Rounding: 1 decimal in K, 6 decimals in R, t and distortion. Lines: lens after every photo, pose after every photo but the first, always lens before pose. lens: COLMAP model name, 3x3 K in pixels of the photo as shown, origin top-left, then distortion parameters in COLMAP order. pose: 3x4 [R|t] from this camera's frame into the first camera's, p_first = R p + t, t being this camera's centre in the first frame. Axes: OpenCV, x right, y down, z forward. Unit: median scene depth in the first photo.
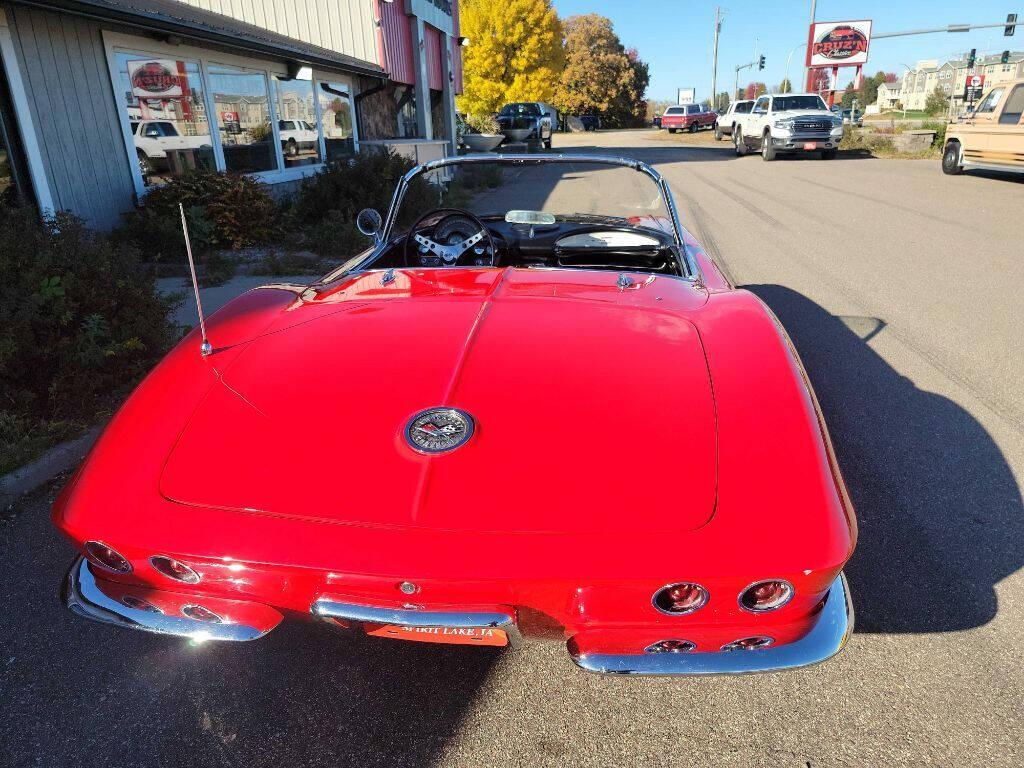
lens RADIAL K [[718.3, 0, 512.0], [0, 718.3, 384.0], [0, 0, 1]] dist [0.062442, -0.052615]
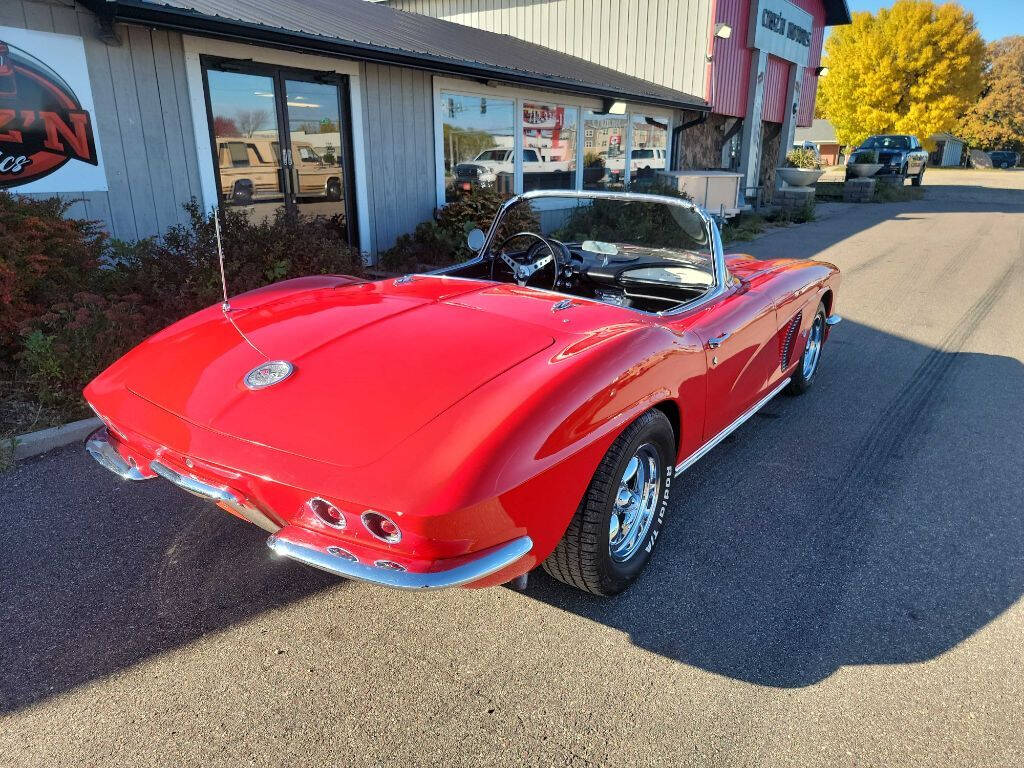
lens RADIAL K [[718.3, 0, 512.0], [0, 718.3, 384.0], [0, 0, 1]] dist [0.062442, -0.052615]
pose [[0.887789, 0.169865, -0.427758, 0.082395], [-0.184692, 0.982772, 0.006946, -0.001479], [0.421568, 0.072837, 0.903867, -0.008624]]
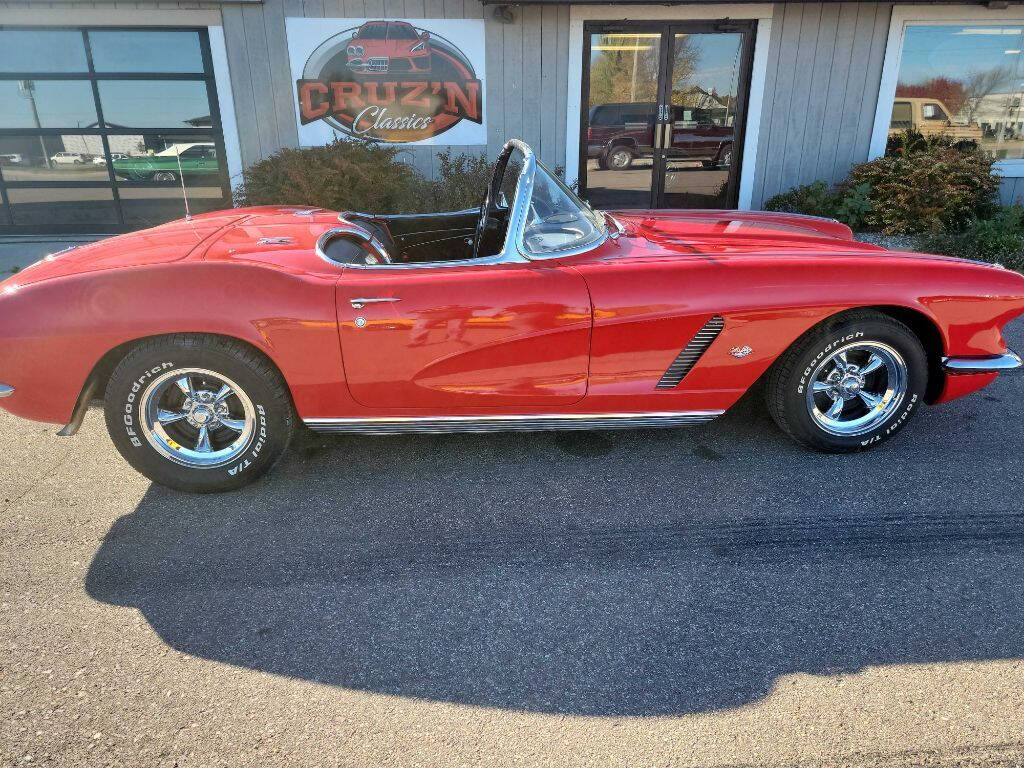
lens RADIAL K [[718.3, 0, 512.0], [0, 718.3, 384.0], [0, 0, 1]] dist [0.062442, -0.052615]
pose [[0.205698, 0.361895, -0.909242, 0.211946], [-0.323331, 0.902066, 0.285891, -0.060702], [0.923659, 0.235179, 0.302565, 0.154681]]
